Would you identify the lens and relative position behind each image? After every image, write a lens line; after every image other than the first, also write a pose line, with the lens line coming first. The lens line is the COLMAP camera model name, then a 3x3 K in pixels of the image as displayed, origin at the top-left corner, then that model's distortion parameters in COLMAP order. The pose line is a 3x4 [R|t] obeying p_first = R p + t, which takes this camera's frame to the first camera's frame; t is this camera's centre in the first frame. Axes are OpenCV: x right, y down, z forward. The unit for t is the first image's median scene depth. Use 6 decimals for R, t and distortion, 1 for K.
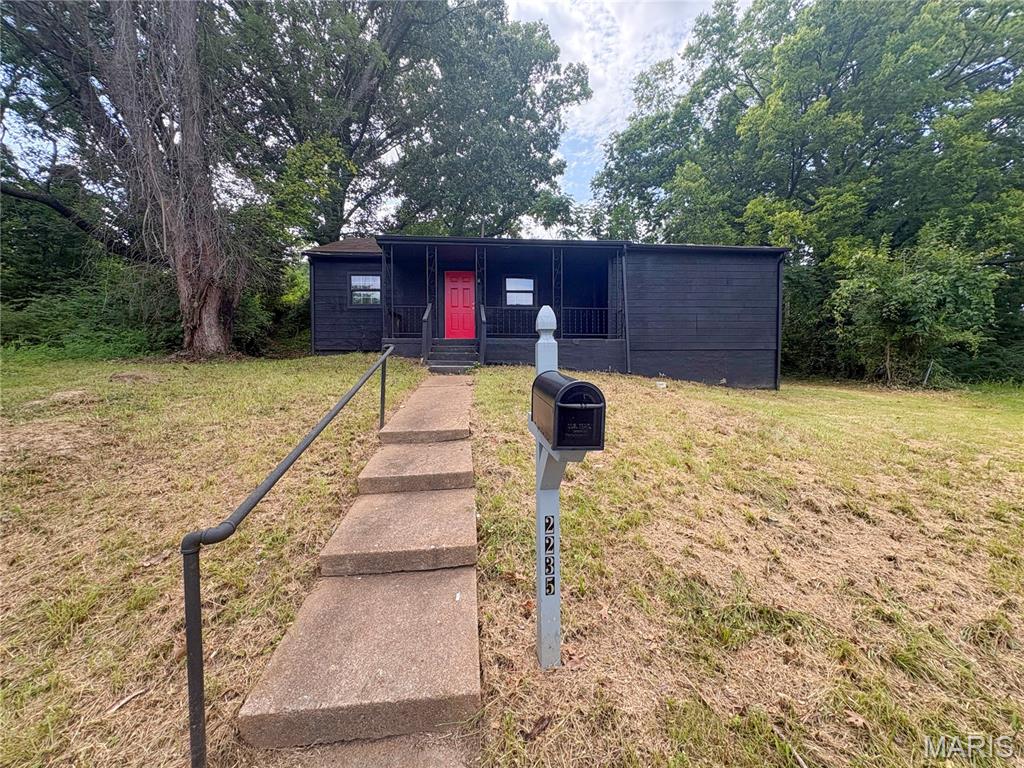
lens RADIAL K [[414.7, 0, 512.0], [0, 414.7, 384.0], [0, 0, 1]] dist [-0.019828, 0.013674]
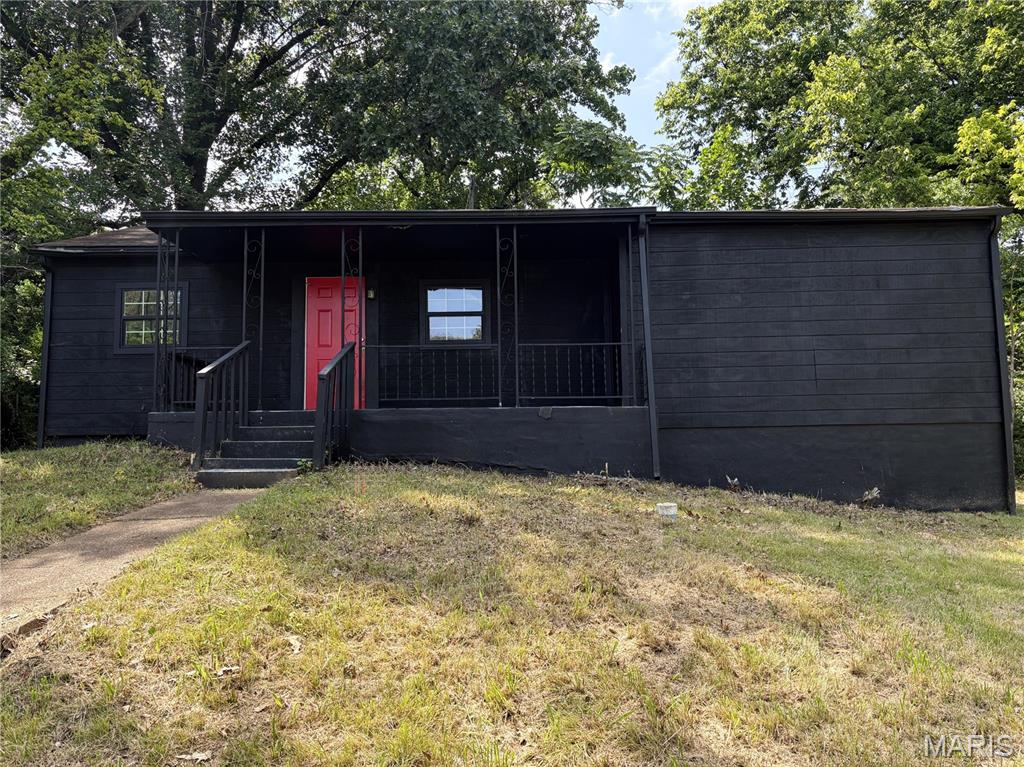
lens RADIAL K [[798.1, 0, 512.0], [0, 798.1, 383.5], [0, 0, 1]] dist [0.003306, -0.001182]
pose [[0.996011, -0.018143, -0.087370, 0.172175], [0.006458, 0.991201, -0.132208, -0.012063], [0.089000, 0.131116, 0.987364, 0.067185]]
